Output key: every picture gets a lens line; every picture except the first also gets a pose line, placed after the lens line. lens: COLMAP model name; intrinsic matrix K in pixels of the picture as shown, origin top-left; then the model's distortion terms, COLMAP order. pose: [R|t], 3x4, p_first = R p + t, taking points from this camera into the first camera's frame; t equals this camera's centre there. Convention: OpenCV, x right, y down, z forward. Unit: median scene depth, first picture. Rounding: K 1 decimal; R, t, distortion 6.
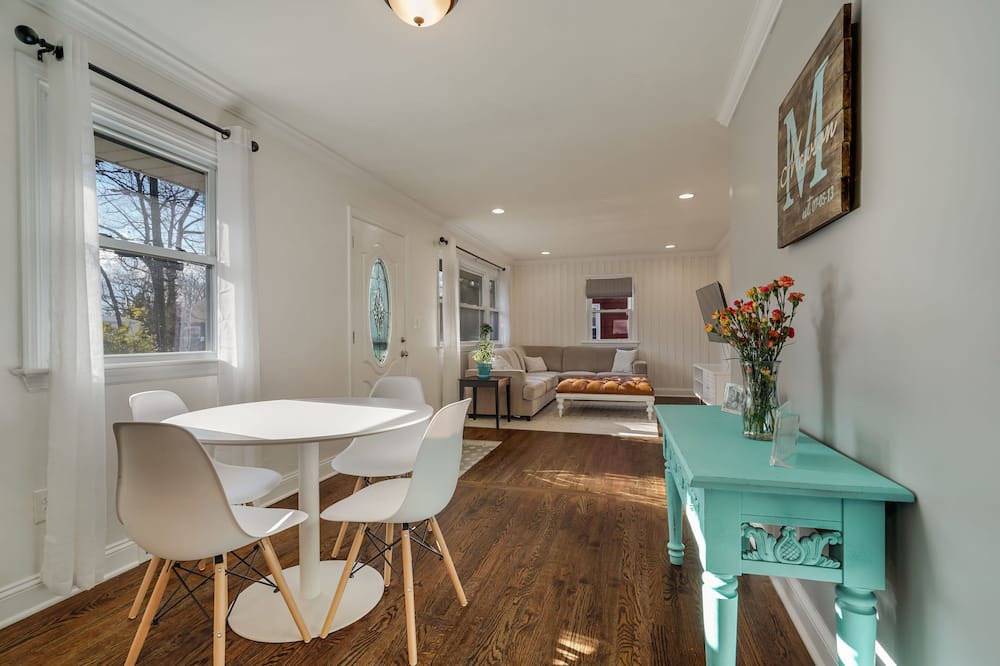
lens RADIAL K [[477.5, 0, 497.4], [0, 477.5, 336.8], [0, 0, 1]] dist [-0.000326, -0.000134]
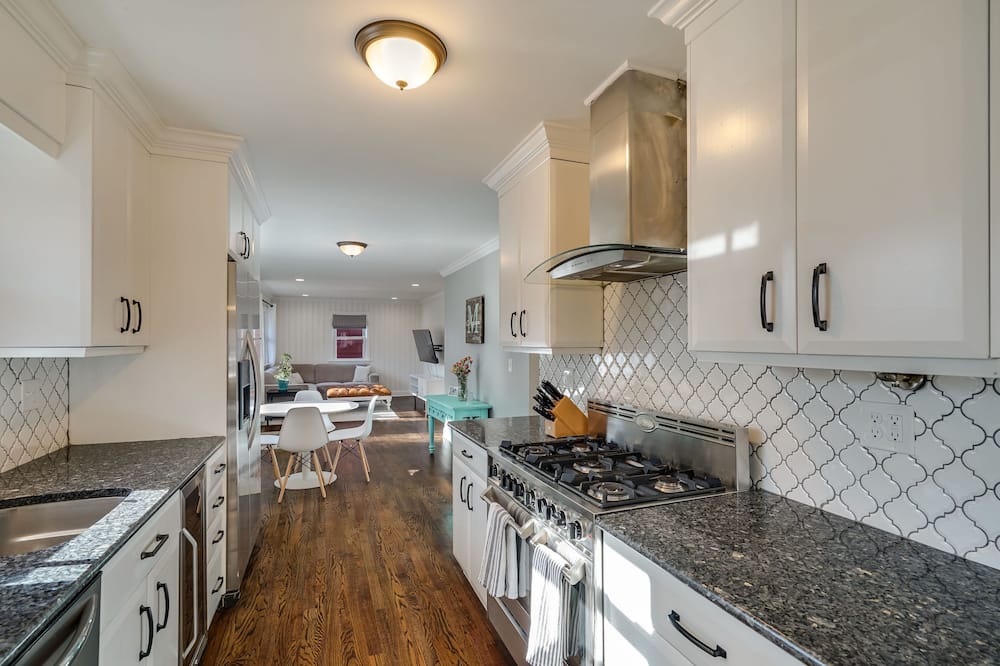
lens RADIAL K [[477.5, 0, 497.4], [0, 477.5, 336.8], [0, 0, 1]] dist [-0.000326, -0.000134]
pose [[0.800492, 0.011860, 0.599227, -0.563252], [-0.004340, 0.999893, -0.013992, -0.088610], [-0.599328, 0.008600, 0.800457, -0.820519]]
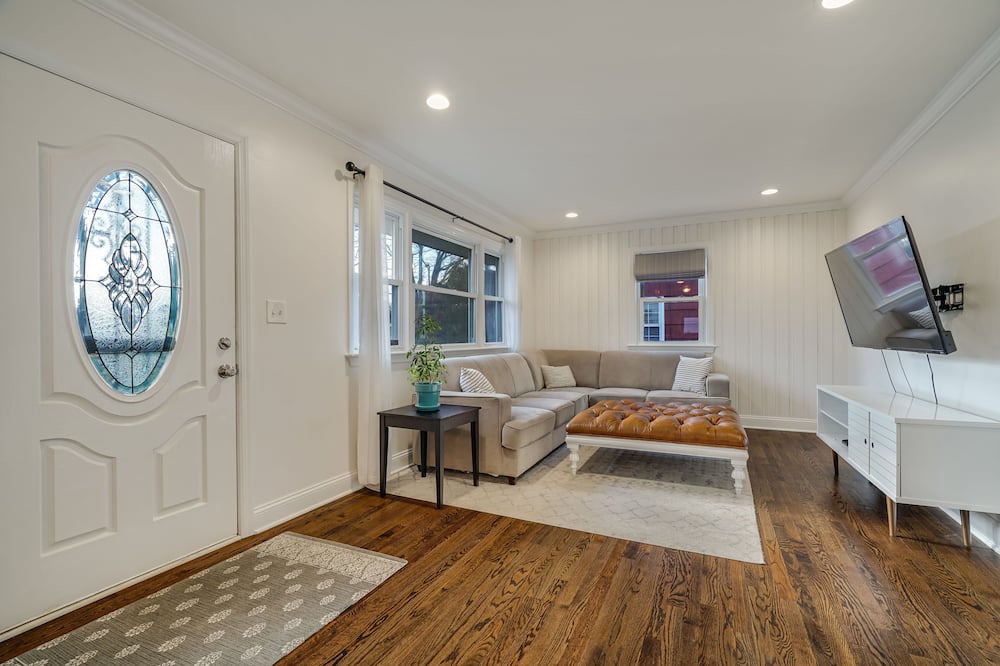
lens RADIAL K [[458.5, 0, 499.0], [0, 458.5, 337.0], [0, 0, 1]] dist [-0.000629, 0.000323]
pose [[0.988597, 0.001903, -0.150572, 0.206478], [-0.001773, 0.999998, 0.000996, -0.002108], [0.150574, -0.000718, 0.988598, 0.708788]]
